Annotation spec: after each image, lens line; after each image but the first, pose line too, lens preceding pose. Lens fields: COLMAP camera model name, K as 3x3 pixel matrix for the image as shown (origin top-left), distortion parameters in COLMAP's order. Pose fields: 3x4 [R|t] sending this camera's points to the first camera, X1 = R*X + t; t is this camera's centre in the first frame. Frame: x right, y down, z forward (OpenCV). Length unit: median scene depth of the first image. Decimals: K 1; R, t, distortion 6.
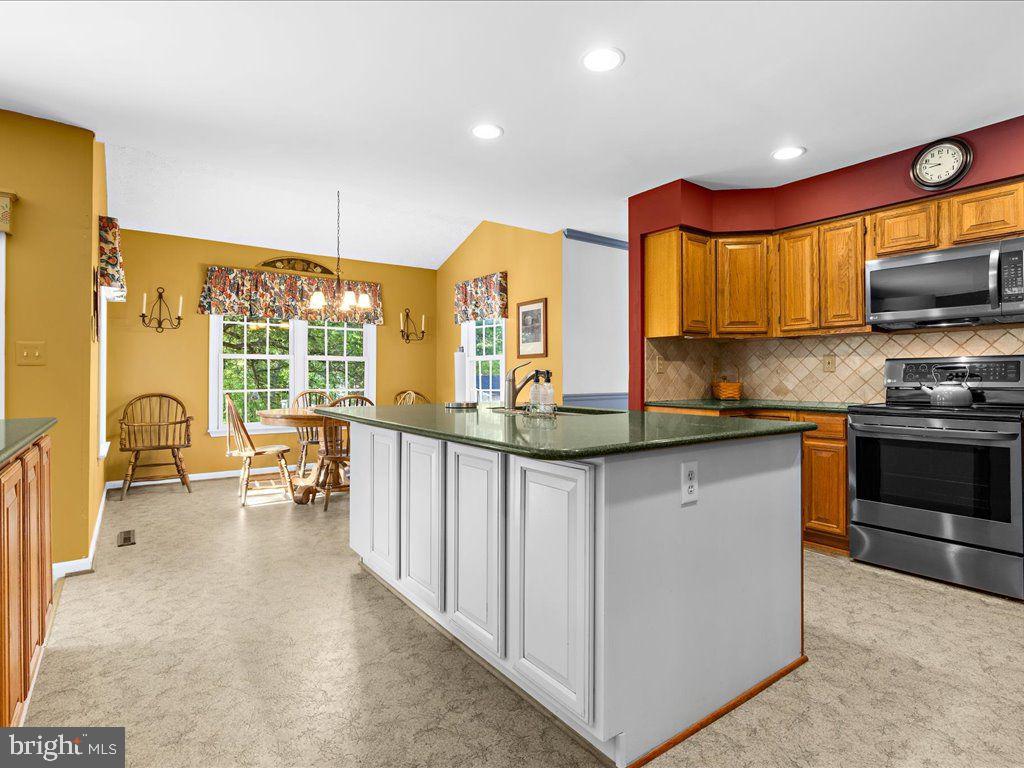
lens RADIAL K [[498.2, 0, 512.0], [0, 498.2, 384.0], [0, 0, 1]] dist [0.000355, 0.000173]
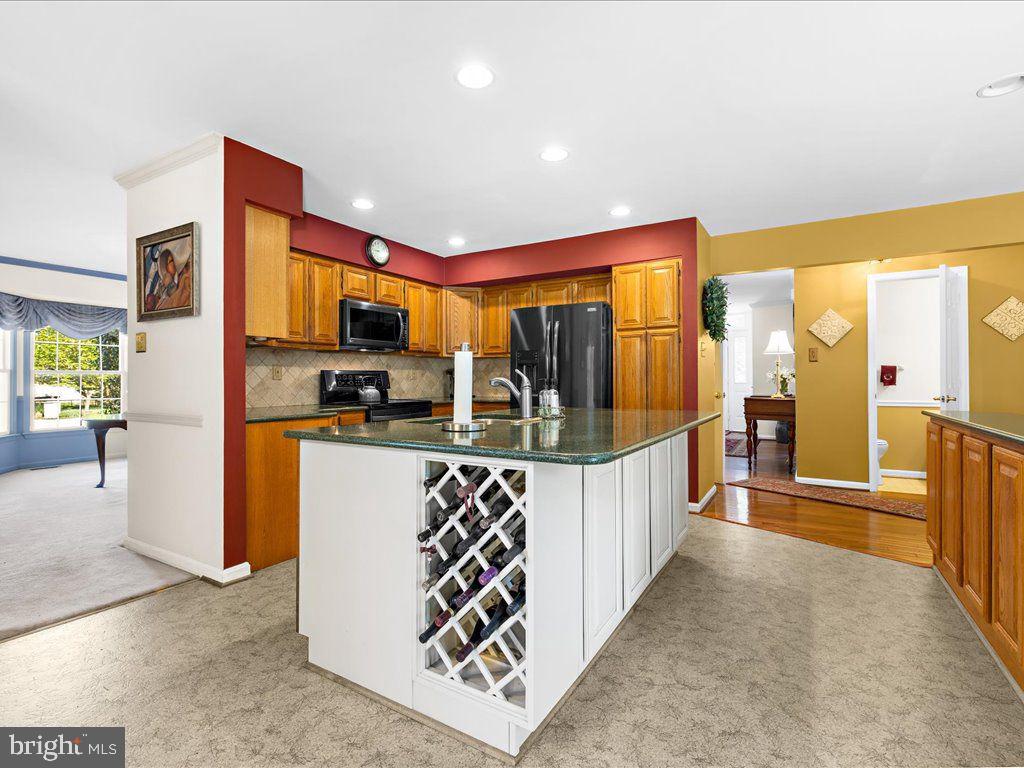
lens RADIAL K [[498.2, 0, 512.0], [0, 498.2, 384.0], [0, 0, 1]] dist [0.000355, 0.000173]
pose [[-0.369056, -0.003781, 0.929399, -0.781158], [0.011511, 0.999896, 0.008638, -0.025323], [-0.929336, 0.013886, -0.368974, 1.198928]]
